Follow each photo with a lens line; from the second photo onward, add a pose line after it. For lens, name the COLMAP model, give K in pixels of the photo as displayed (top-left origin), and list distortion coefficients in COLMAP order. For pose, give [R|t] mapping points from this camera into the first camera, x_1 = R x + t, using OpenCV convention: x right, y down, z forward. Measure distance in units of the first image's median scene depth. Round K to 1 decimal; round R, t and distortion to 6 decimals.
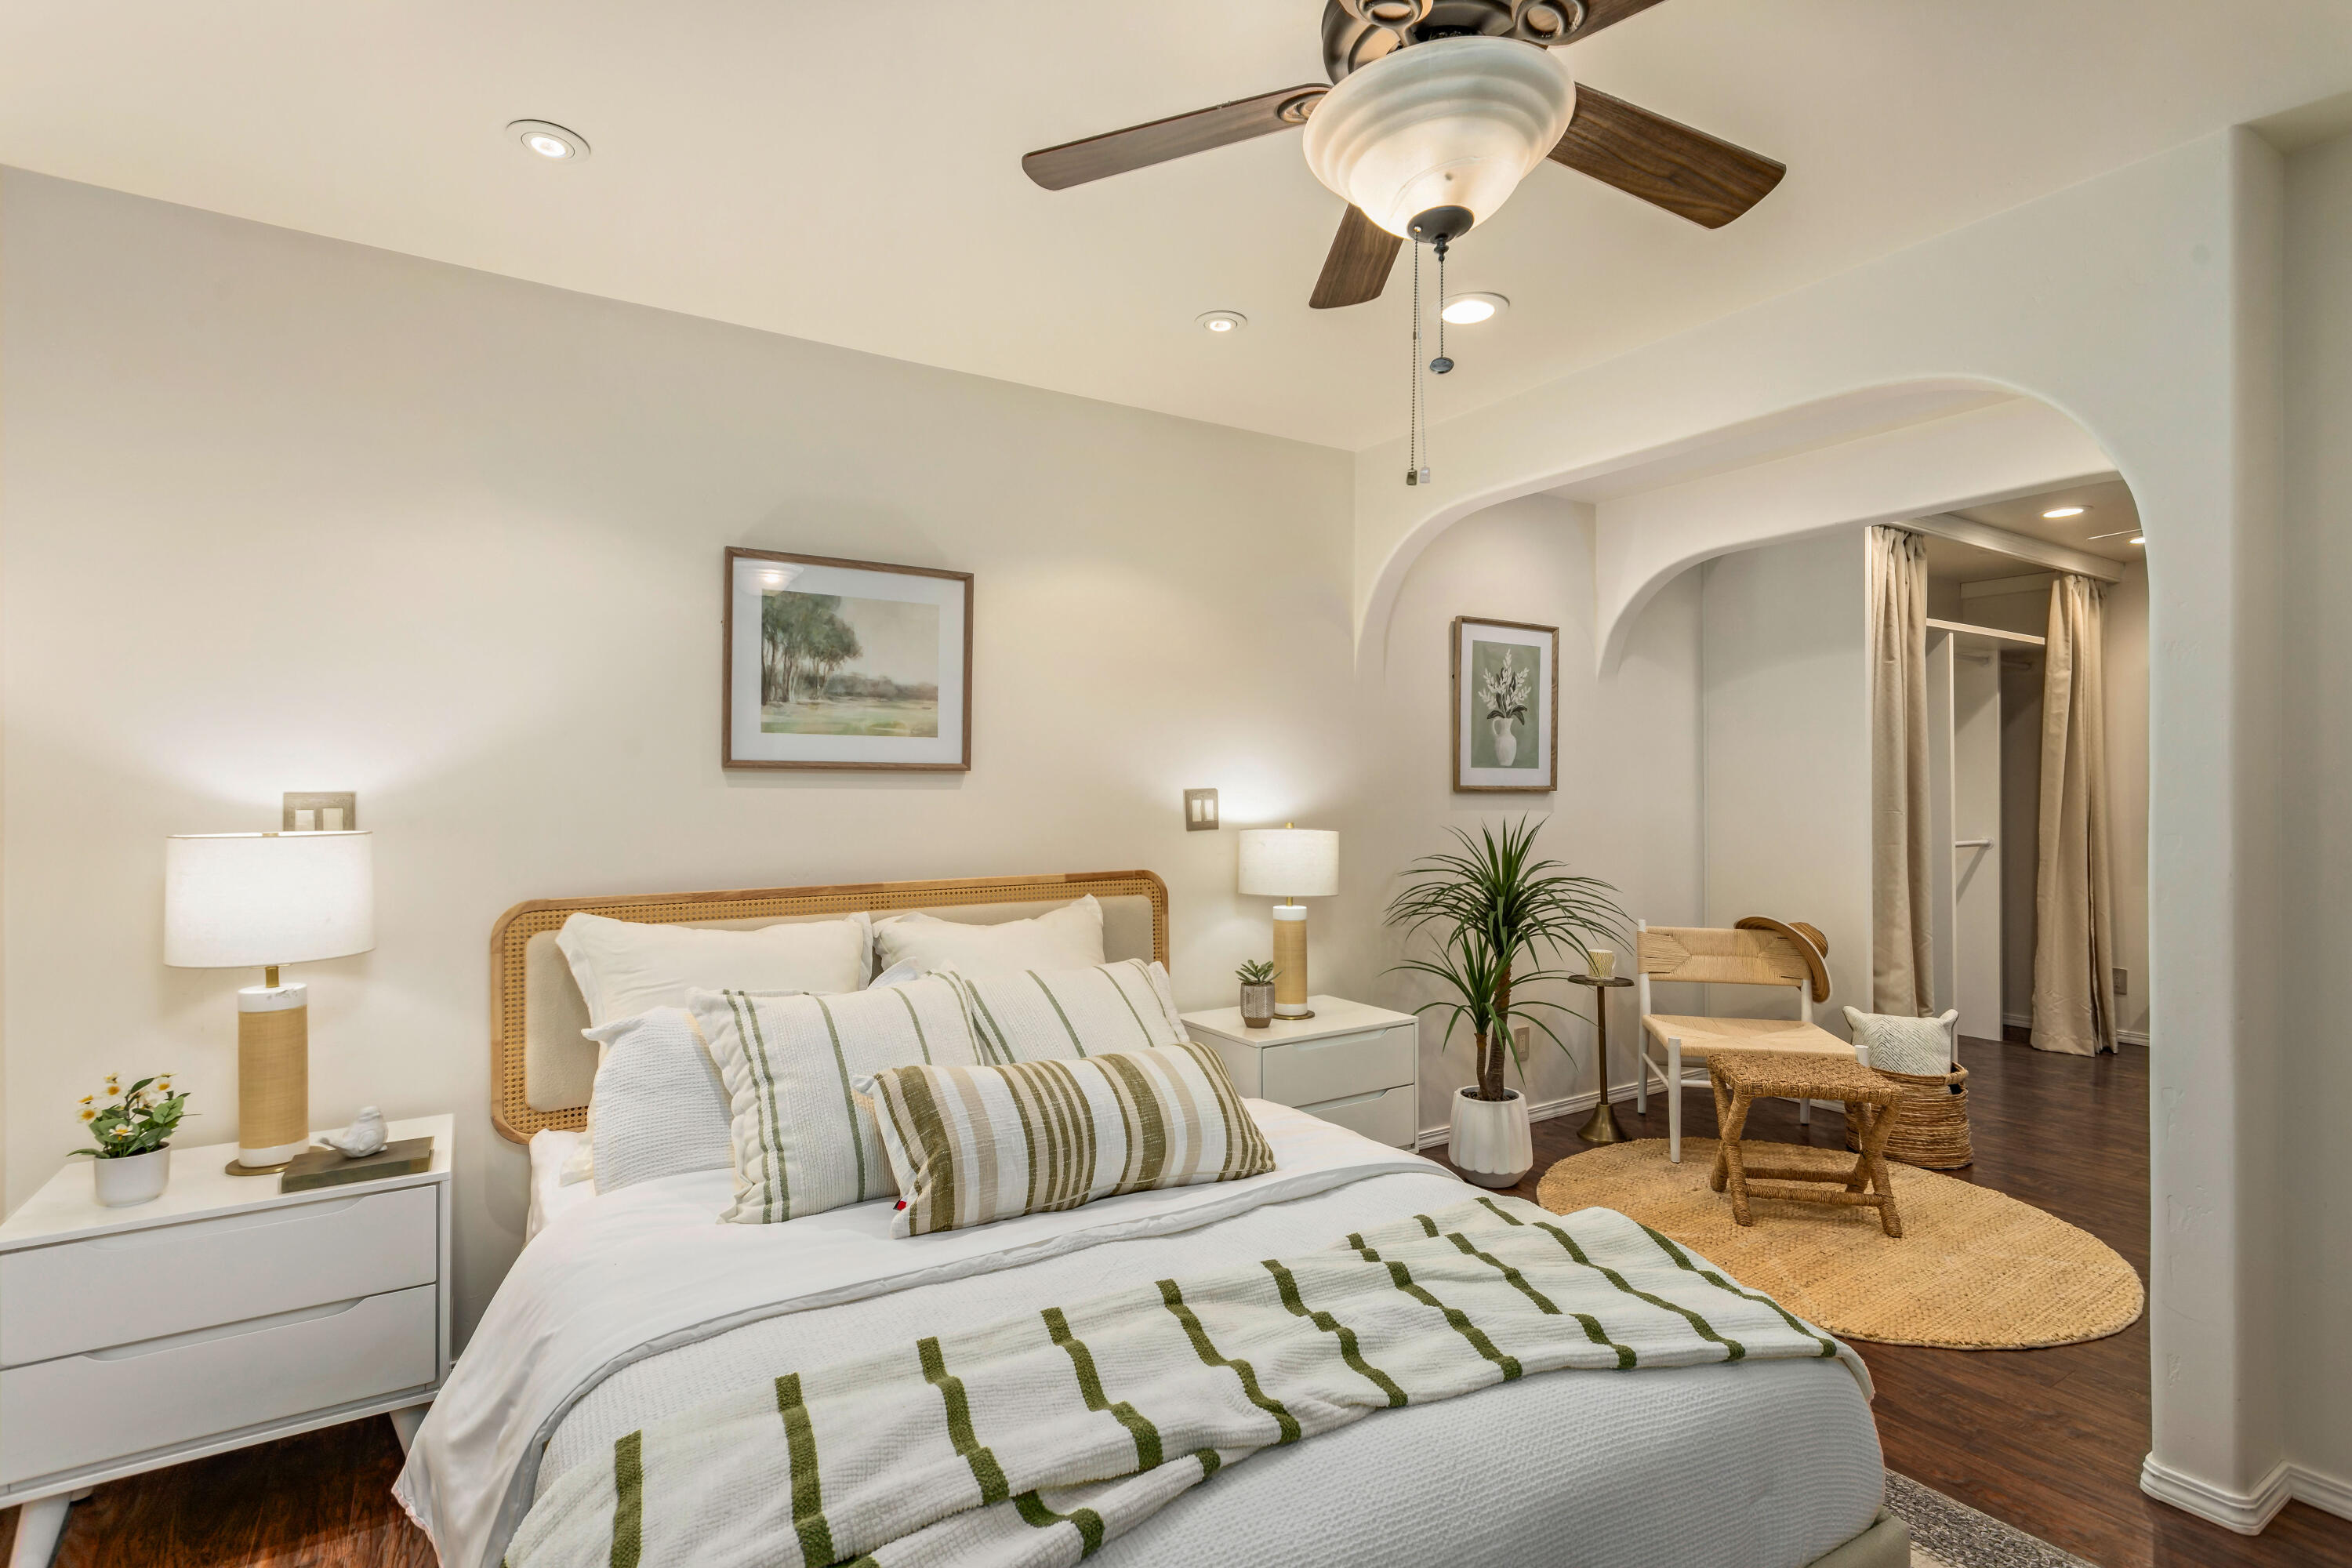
lens RADIAL K [[1134.8, 0, 1104.7], [0, 1134.8, 779.9], [0, 0, 1]] dist [0.005794, 0.001230]
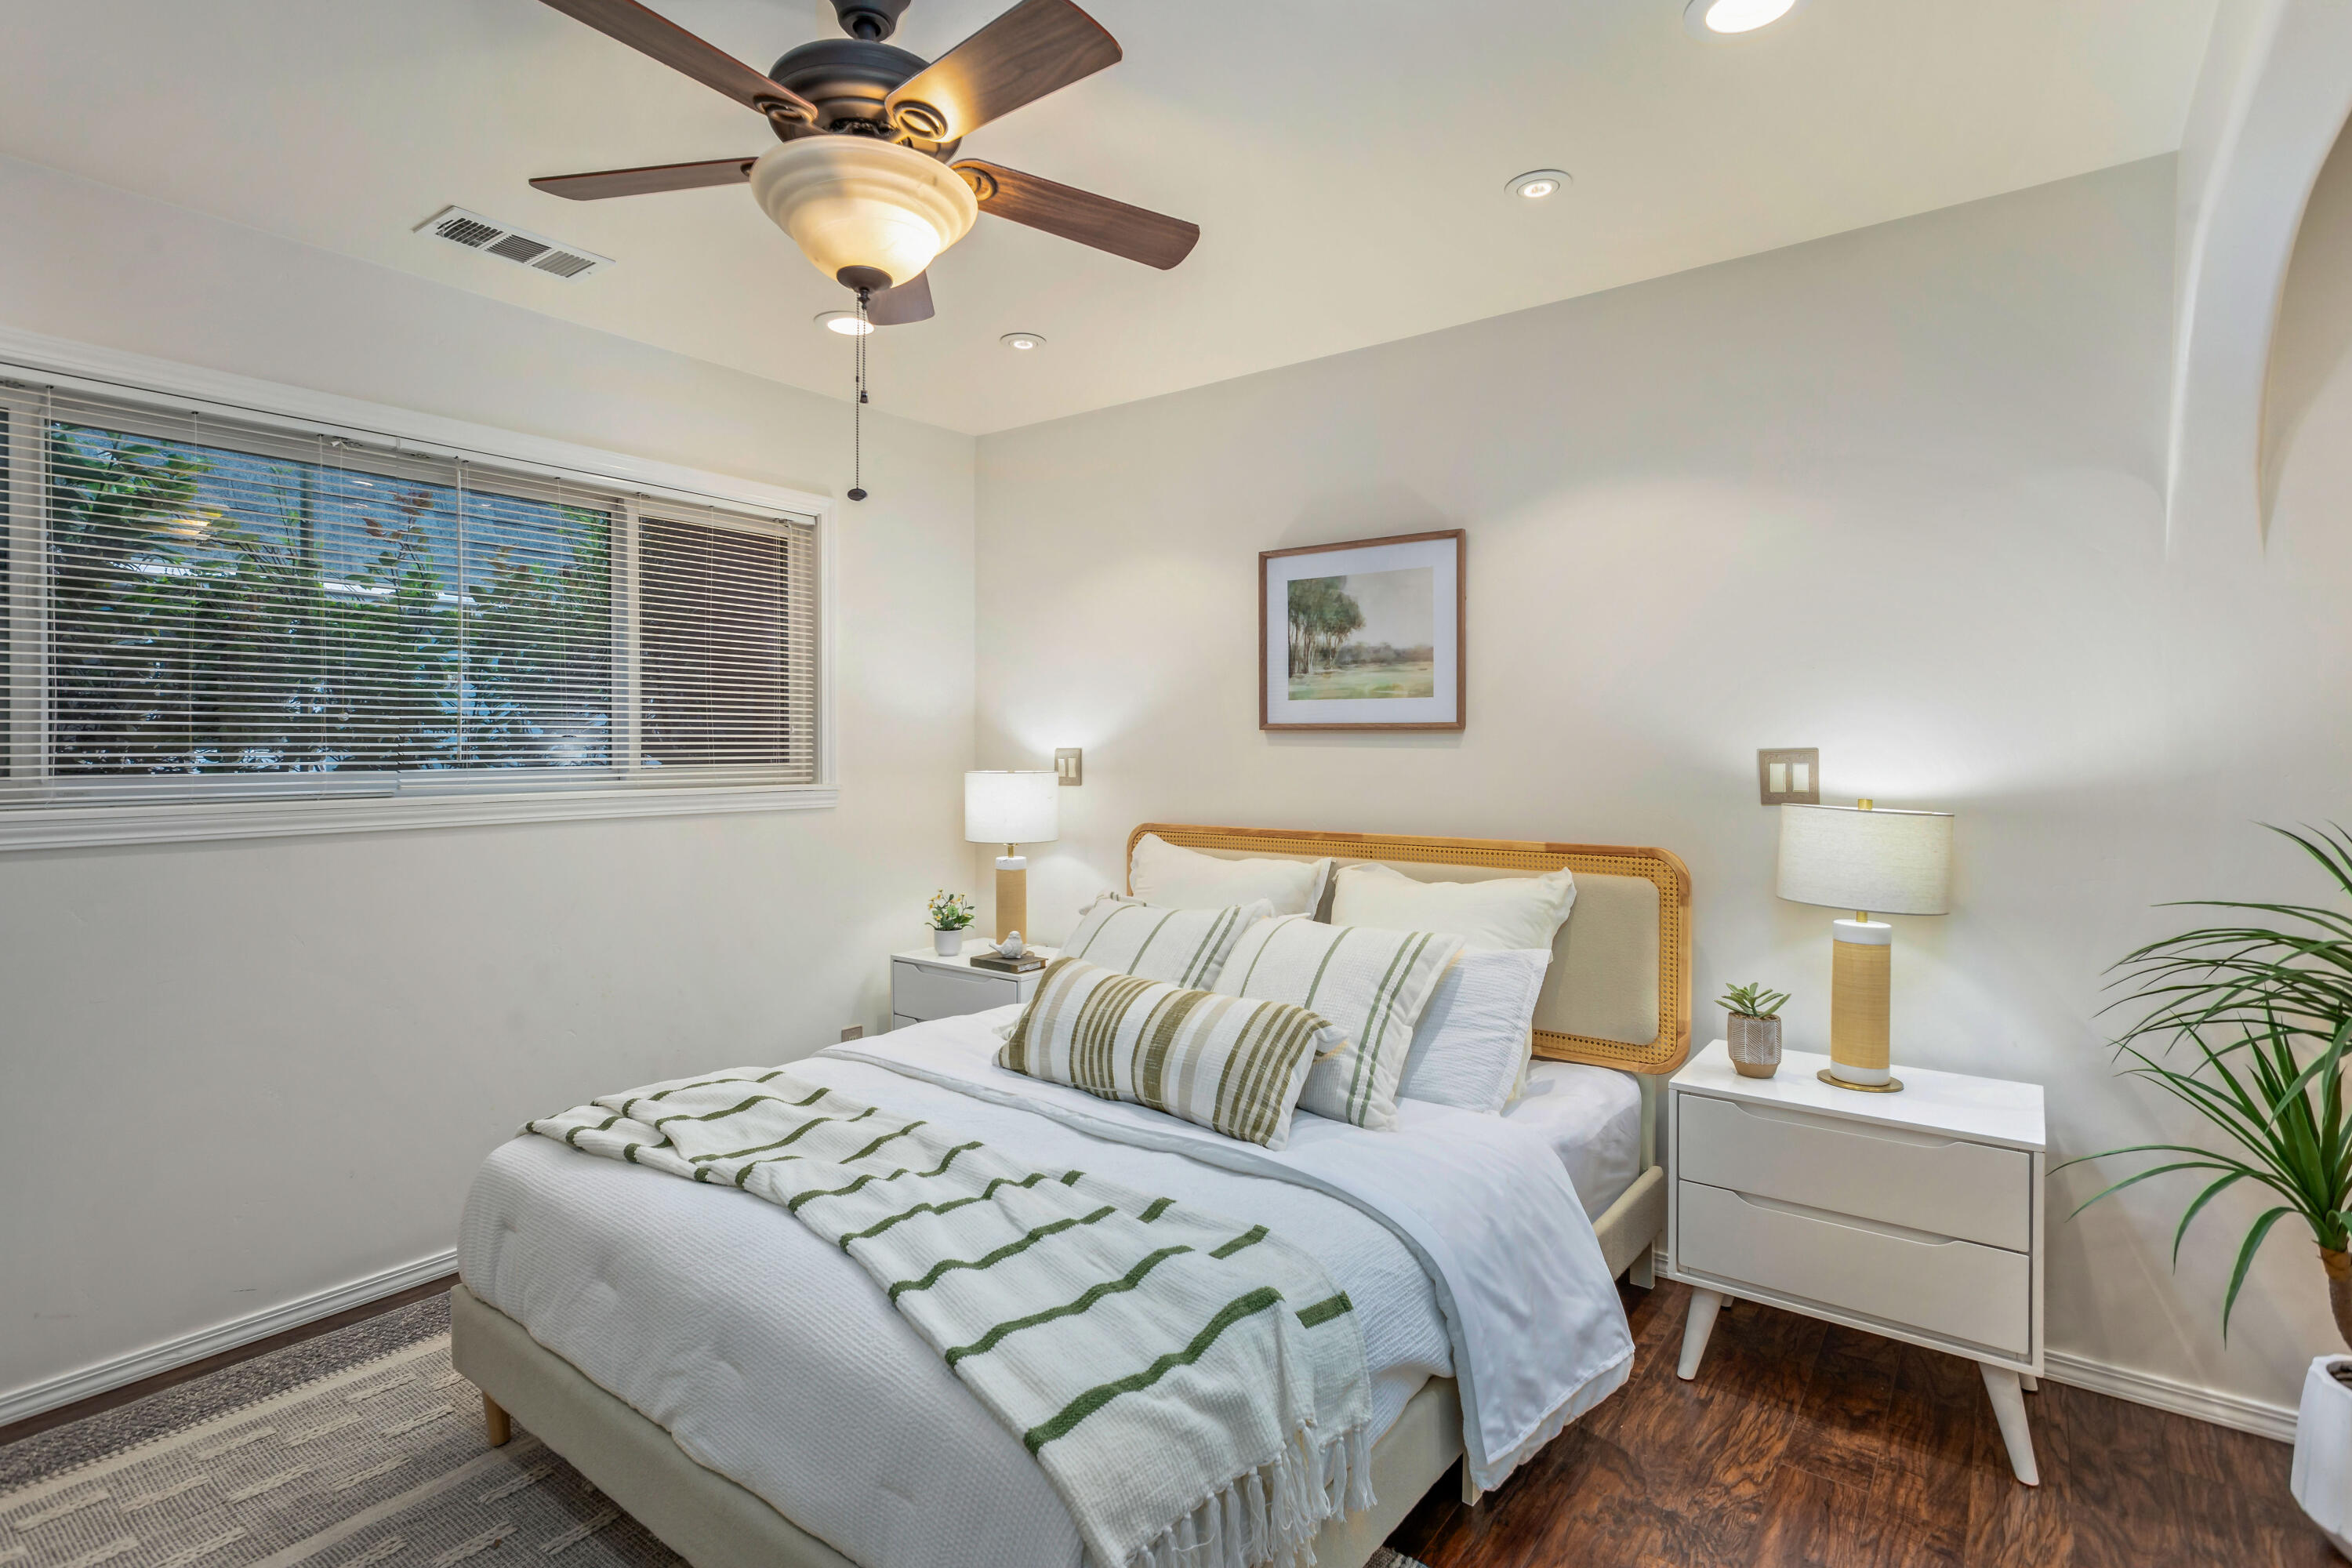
lens RADIAL K [[1134.8, 0, 1154.1], [0, 1134.8, 748.8], [0, 0, 1]] dist [0.005794, 0.001230]
pose [[0.367567, 0.003572, -0.929990, 0.739216], [0.005840, 0.999964, 0.006149, 0.001381], [0.929979, -0.007691, 0.367533, 0.410641]]
